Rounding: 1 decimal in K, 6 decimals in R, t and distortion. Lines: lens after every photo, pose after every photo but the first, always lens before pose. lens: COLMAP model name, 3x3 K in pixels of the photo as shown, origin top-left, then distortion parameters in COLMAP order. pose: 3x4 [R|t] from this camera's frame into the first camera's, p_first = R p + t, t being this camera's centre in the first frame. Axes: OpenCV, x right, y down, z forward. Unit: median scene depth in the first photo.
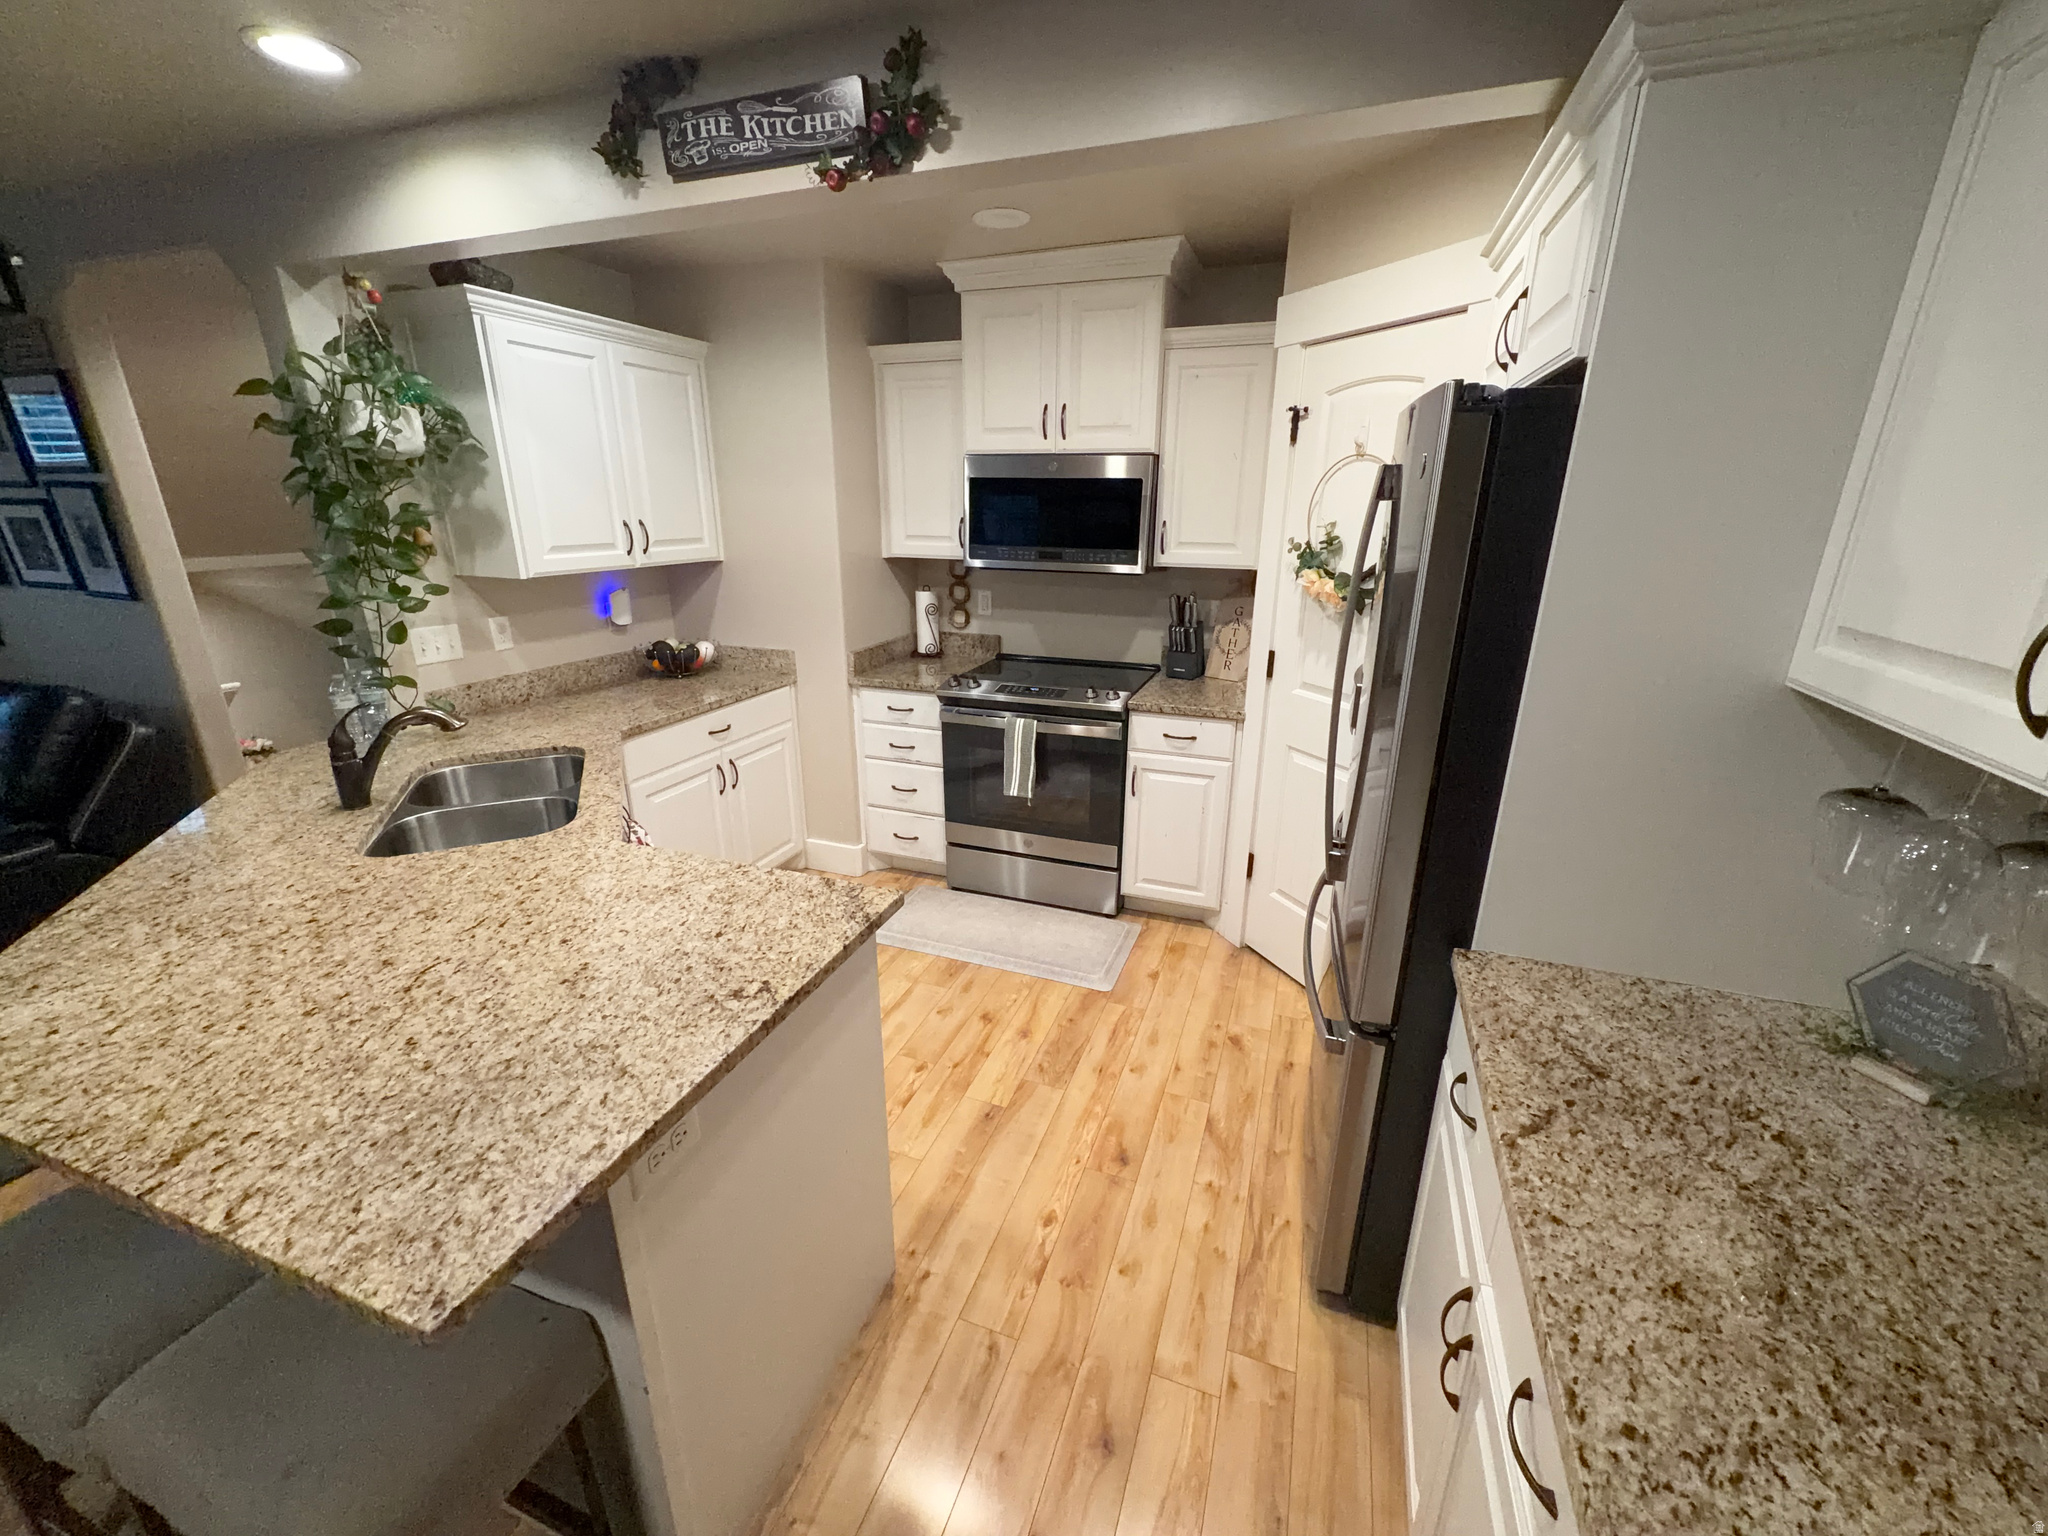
lens RADIAL K [[813.9, 0, 1022.1], [0, 813.9, 769.8], [0, 0, 1]] dist [0.000069, 0.000060]
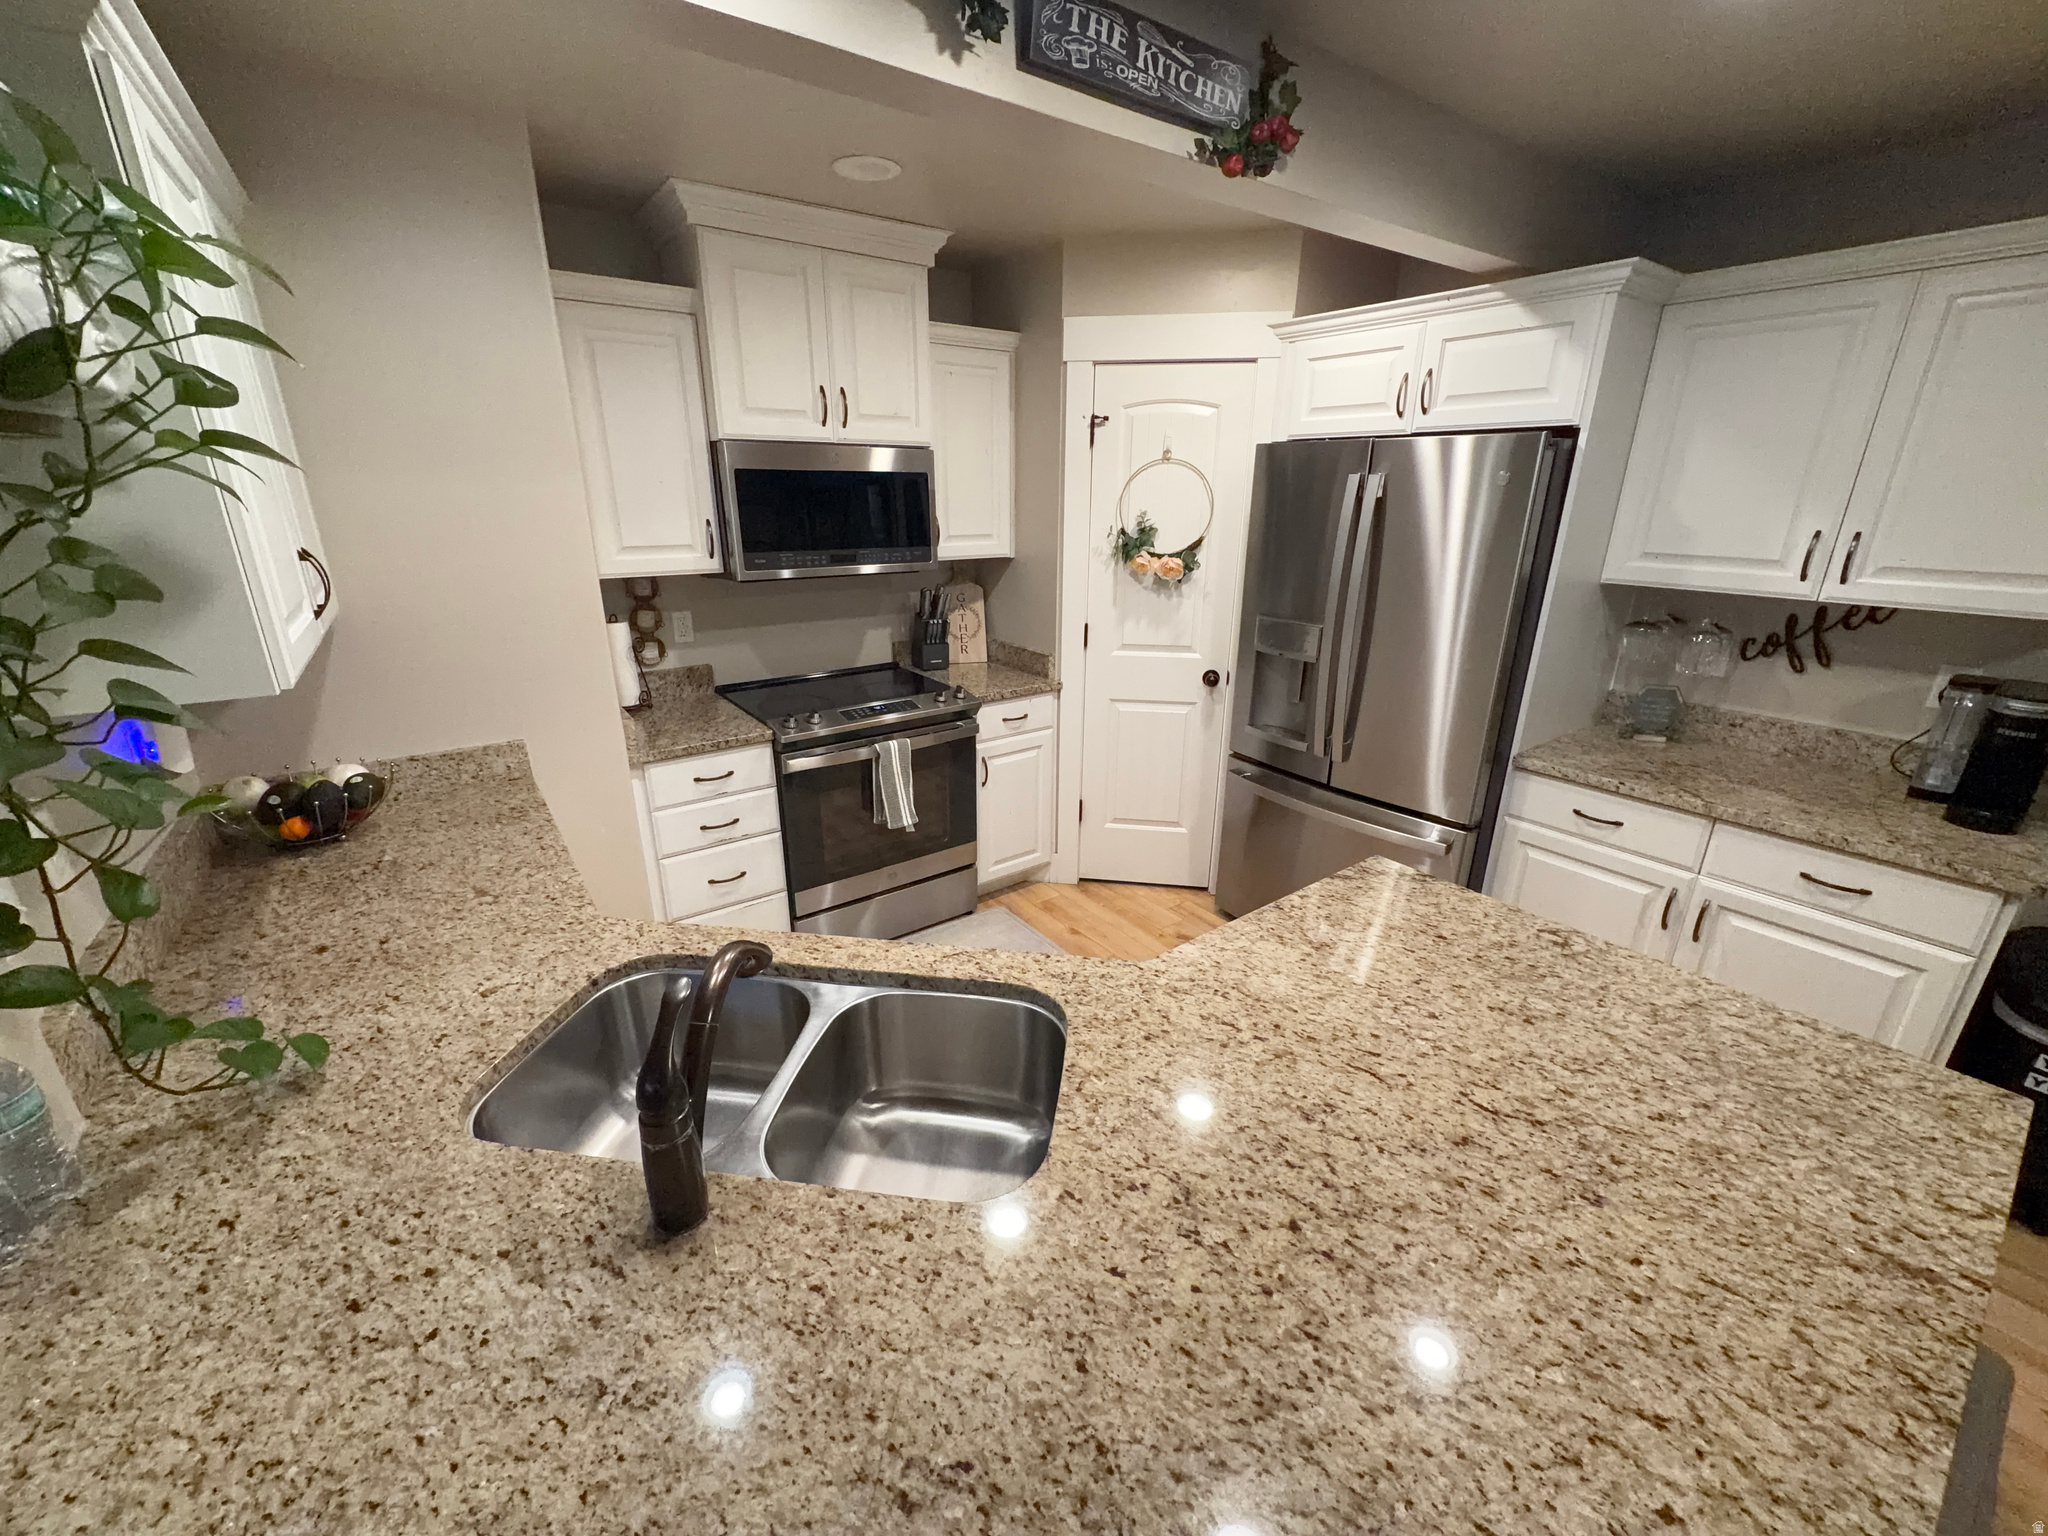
lens RADIAL K [[812.2, 0, 1024.0], [0, 812.2, 770.4], [0, 0, 1]] dist [-0.001200, 0.000070]
pose [[0.551977, -0.280571, 0.785240, -0.778146], [0.263563, 0.952119, 0.154929, -0.162508], [-0.791111, 0.121443, 0.599496, 0.431063]]
